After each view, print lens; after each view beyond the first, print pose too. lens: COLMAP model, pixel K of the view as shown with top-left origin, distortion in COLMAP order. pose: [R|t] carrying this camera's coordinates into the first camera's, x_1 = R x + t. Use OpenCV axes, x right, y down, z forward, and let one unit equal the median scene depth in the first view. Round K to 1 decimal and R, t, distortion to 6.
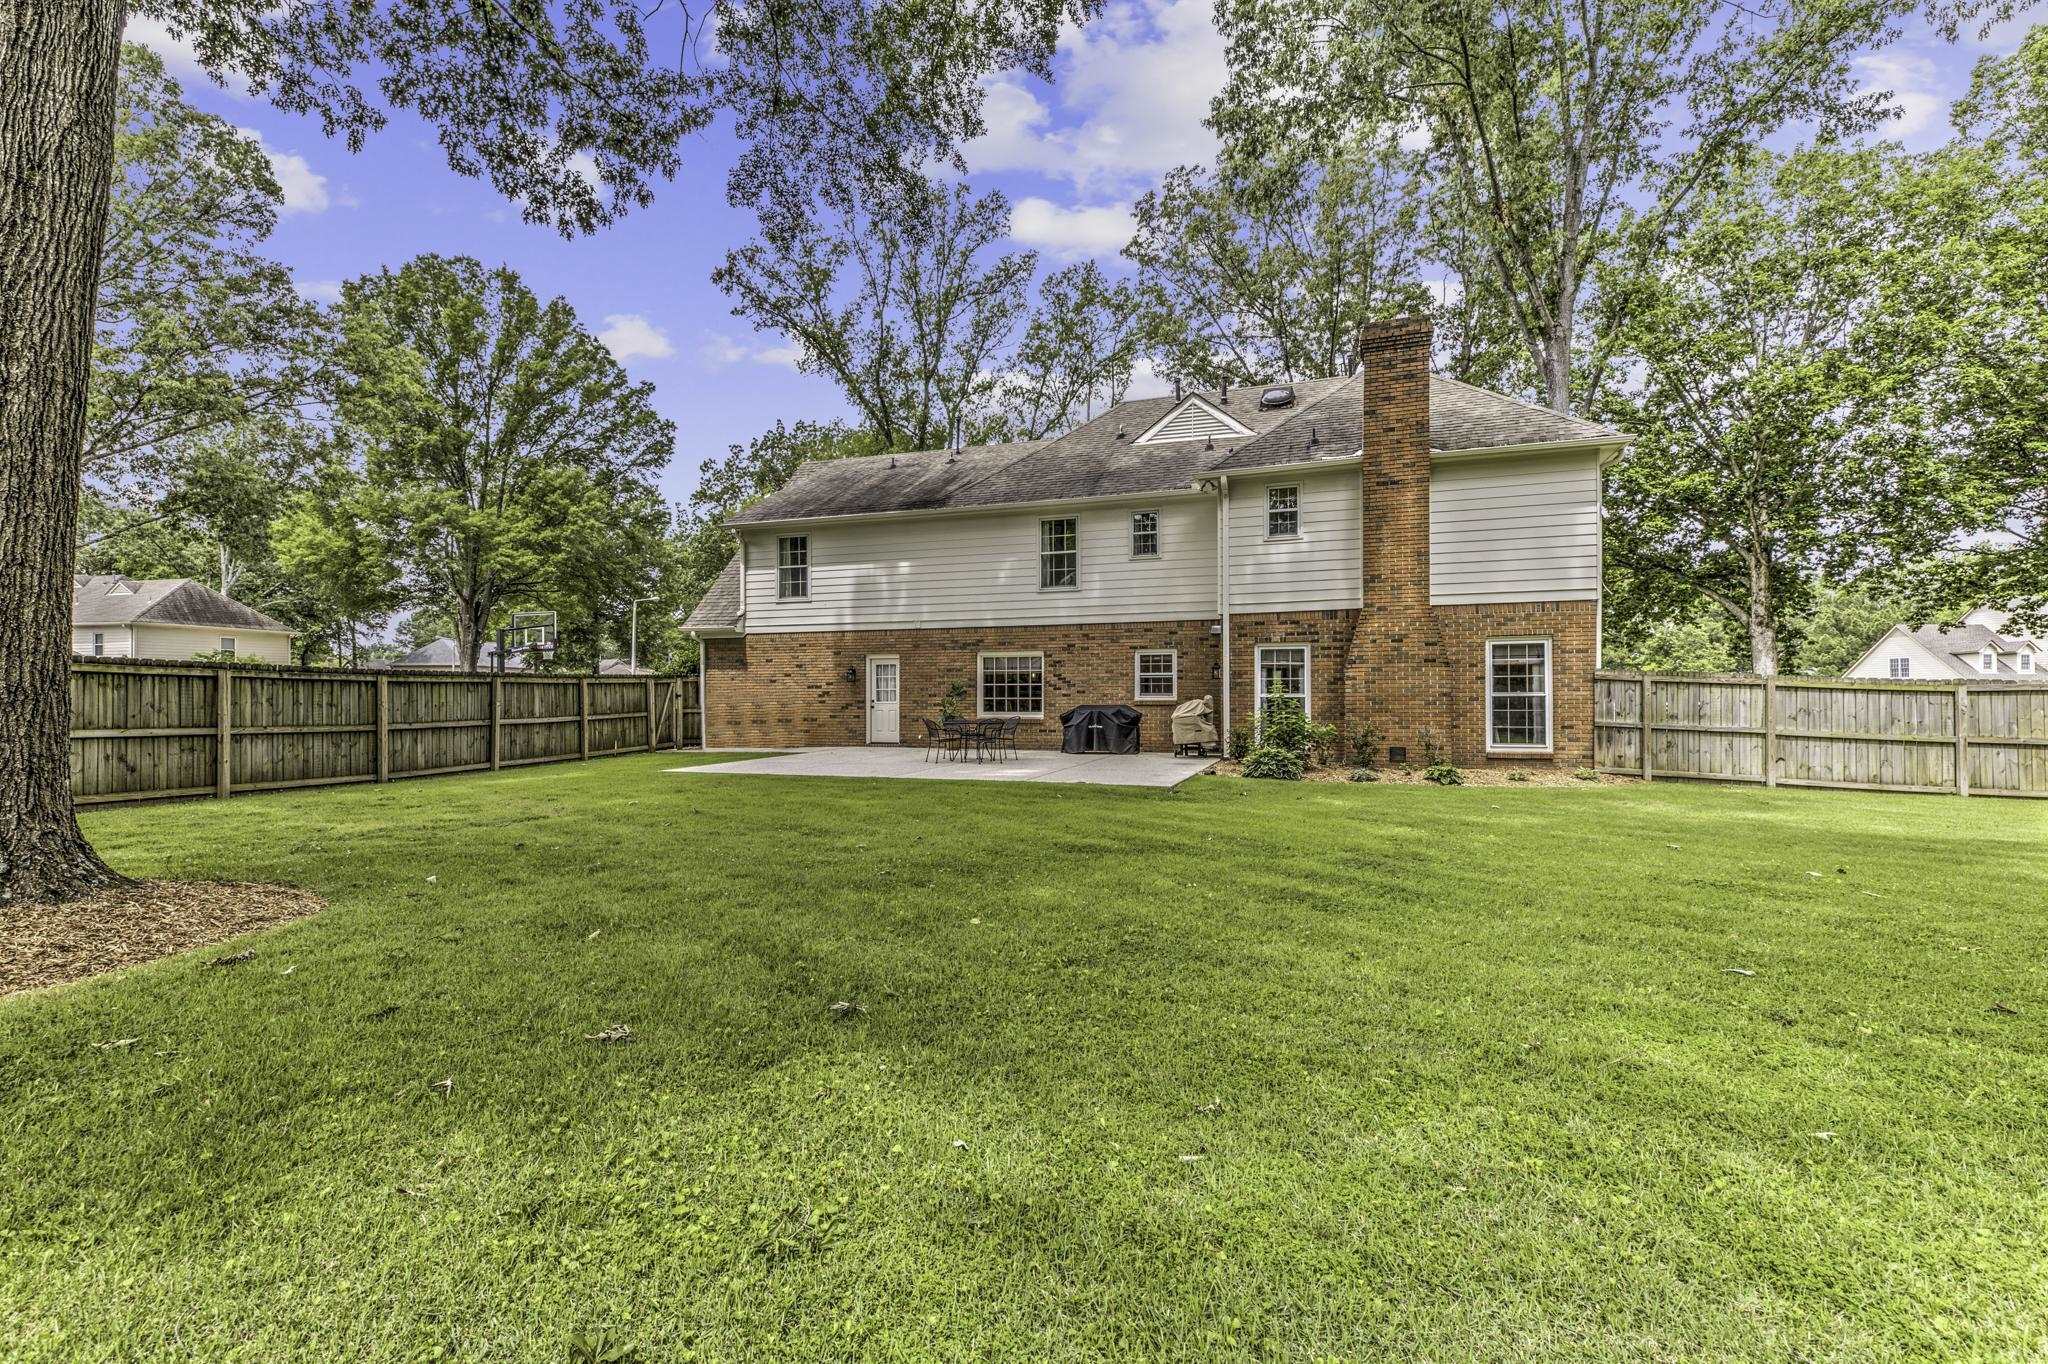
lens RADIAL K [[953.6, 0, 1014.6], [0, 953.6, 680.4], [0, 0, 1]] dist [-0.000822, -0.000186]
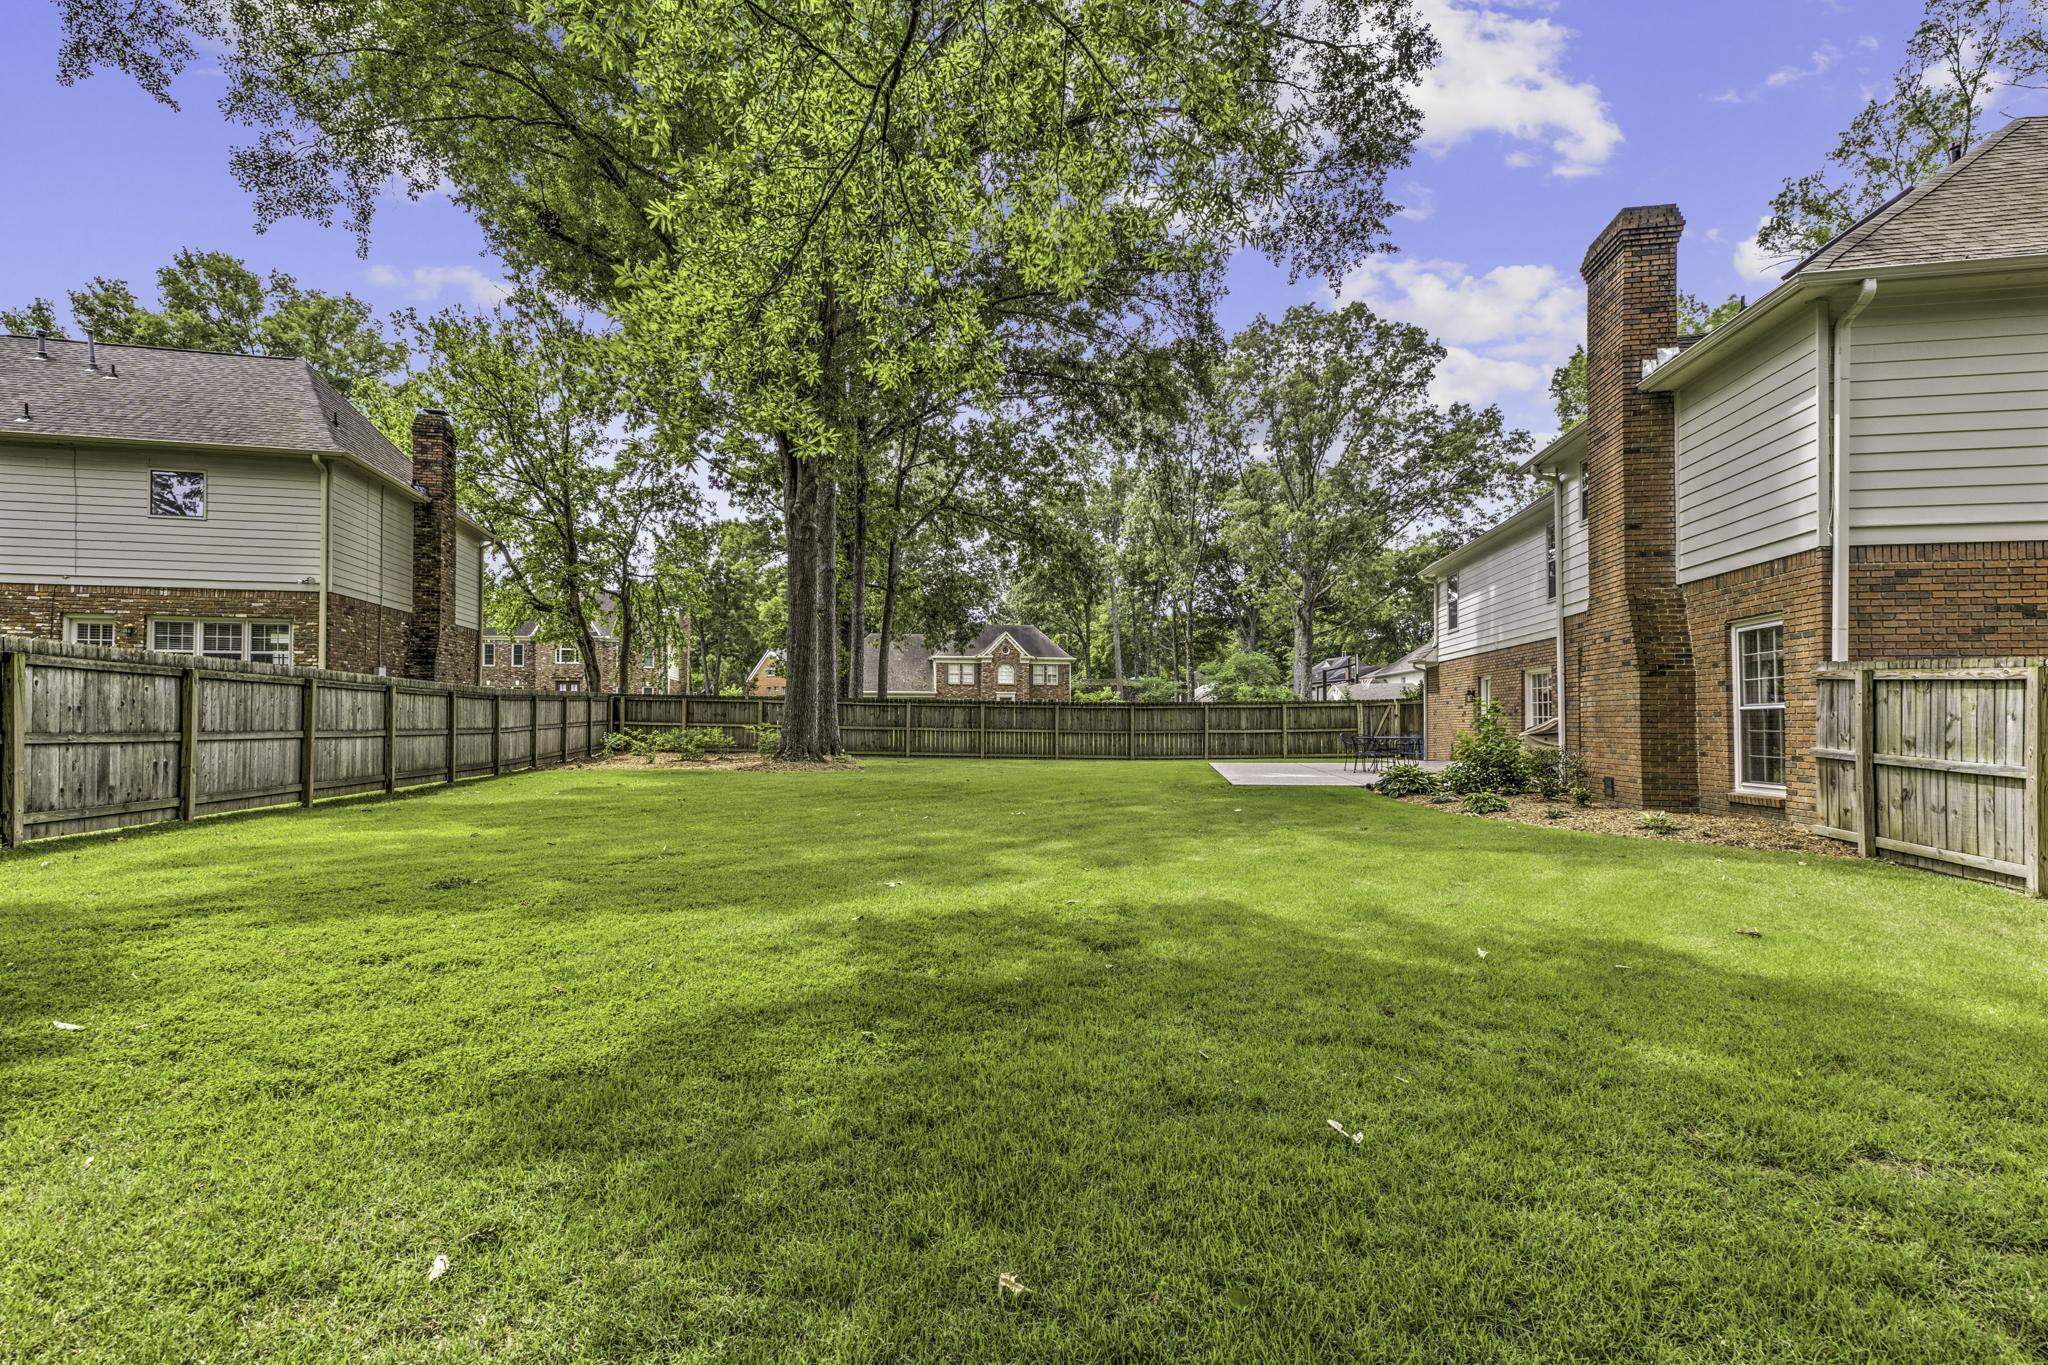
lens RADIAL K [[953.6, 0, 1014.6], [0, 953.6, 680.9], [0, 0, 1]] dist [-0.000822, -0.000186]
pose [[0.205522, -0.038058, -0.977912, 1.084596], [0.011638, 0.999268, -0.036444, 0.015458], [0.978583, -0.003891, 0.205814, 0.377398]]
